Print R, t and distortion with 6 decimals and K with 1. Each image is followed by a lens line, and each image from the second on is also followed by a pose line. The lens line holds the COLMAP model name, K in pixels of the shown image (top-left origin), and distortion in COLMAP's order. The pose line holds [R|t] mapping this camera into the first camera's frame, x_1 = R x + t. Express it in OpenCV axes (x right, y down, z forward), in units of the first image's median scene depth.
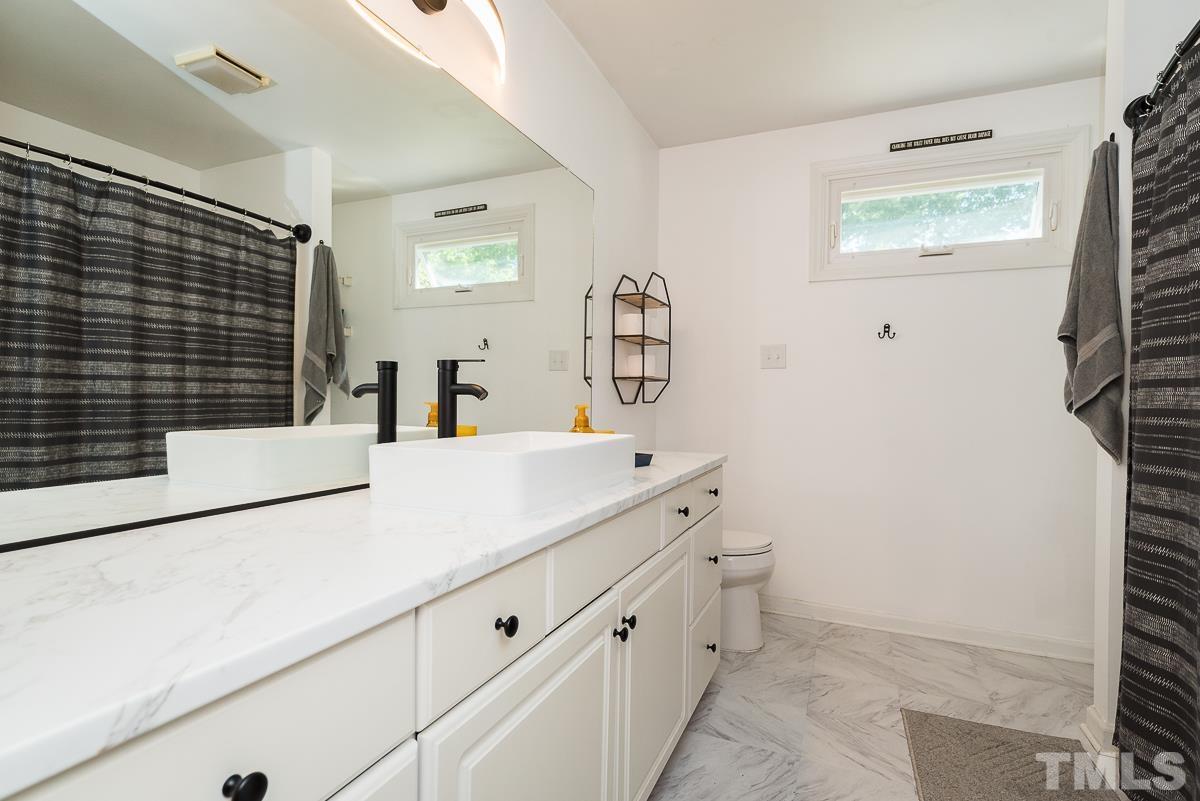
lens RADIAL K [[592.8, 0, 590.1], [0, 592.8, 407.0], [0, 0, 1]] dist [-0.000883, -0.000055]
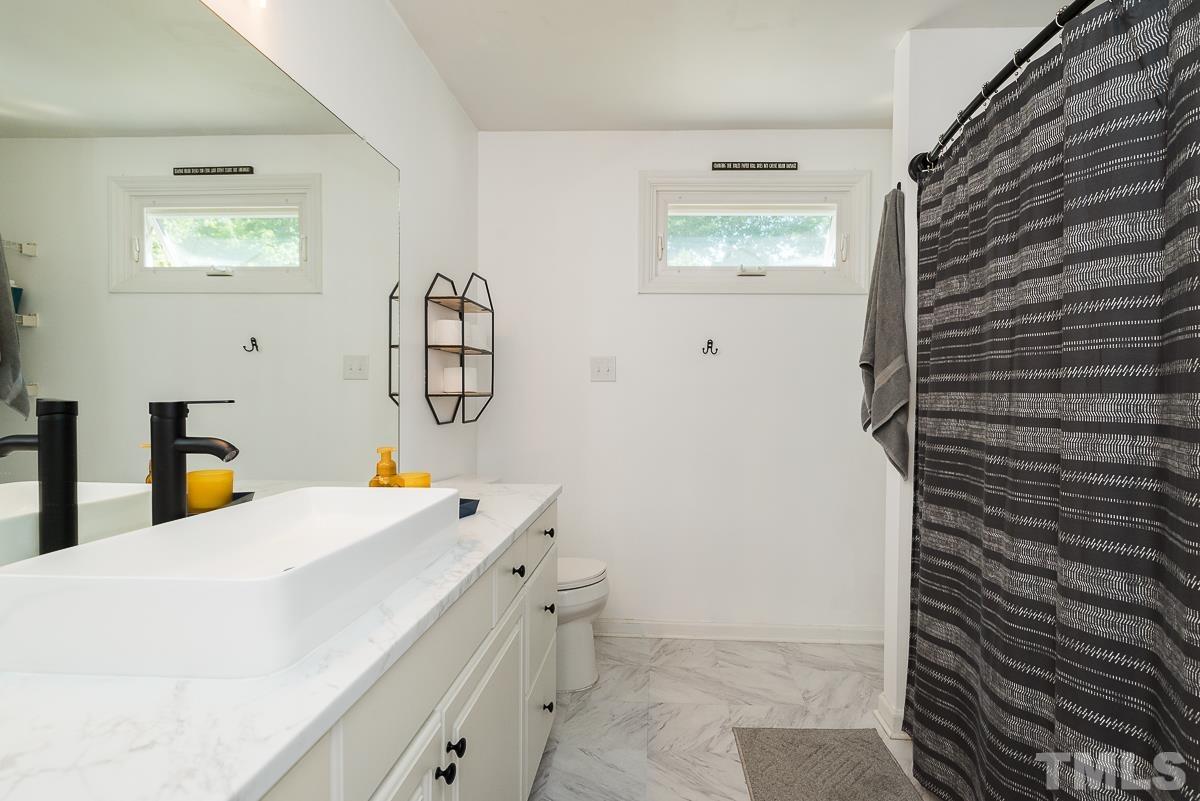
lens RADIAL K [[593.0, 0, 633.3], [0, 593.0, 404.8], [0, 0, 1]] dist [-0.002580, -0.001149]
pose [[0.928916, -0.011680, 0.370106, -0.000103], [0.006189, 0.999853, 0.016020, -0.060867], [-0.370238, -0.012591, 0.928852, 0.135683]]
